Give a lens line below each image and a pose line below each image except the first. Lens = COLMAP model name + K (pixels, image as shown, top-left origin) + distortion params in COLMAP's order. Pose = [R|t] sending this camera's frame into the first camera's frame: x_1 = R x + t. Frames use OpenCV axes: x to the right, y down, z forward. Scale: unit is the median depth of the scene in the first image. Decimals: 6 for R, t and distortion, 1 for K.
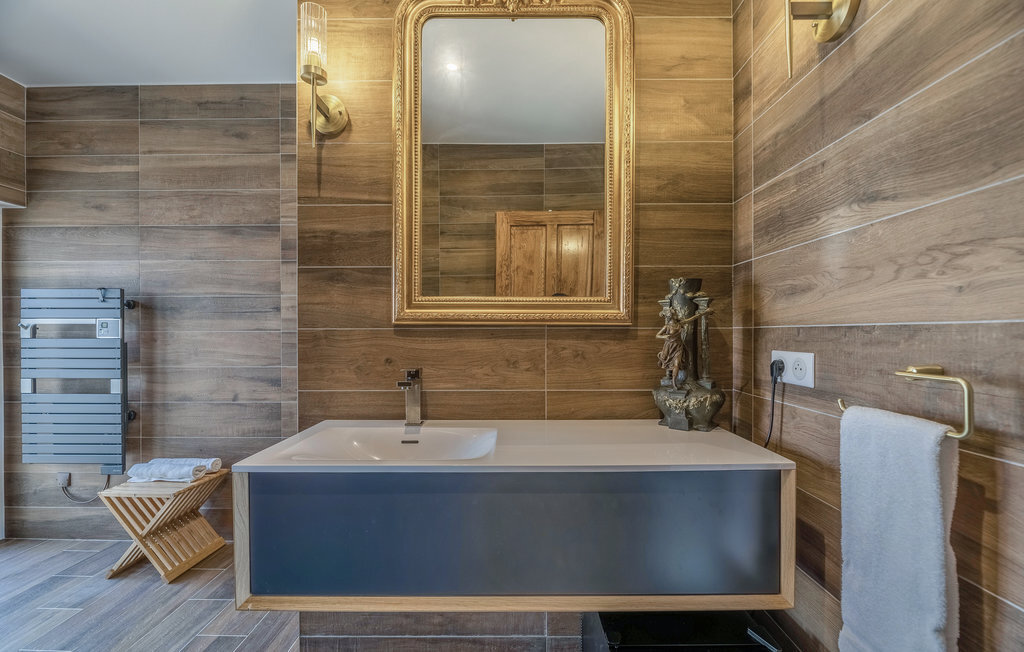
lens RADIAL K [[423.5, 0, 515.1], [0, 423.5, 334.5], [0, 0, 1]] dist [-0.007943, -0.000851]
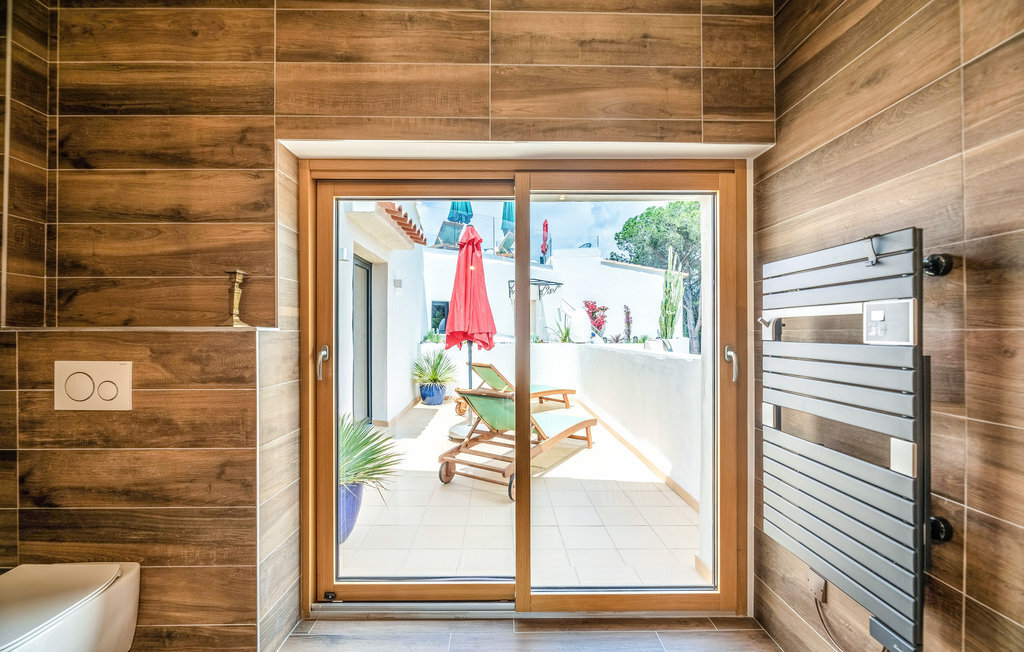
lens RADIAL K [[423.5, 0, 512.7], [0, 423.5, 332.2], [0, 0, 1]] dist [-0.007943, -0.000851]
pose [[0.016364, 0.000292, -0.999866, -0.506786], [-0.002232, 0.999997, 0.000255, -0.003232], [0.999864, 0.002228, 0.016365, 0.571511]]
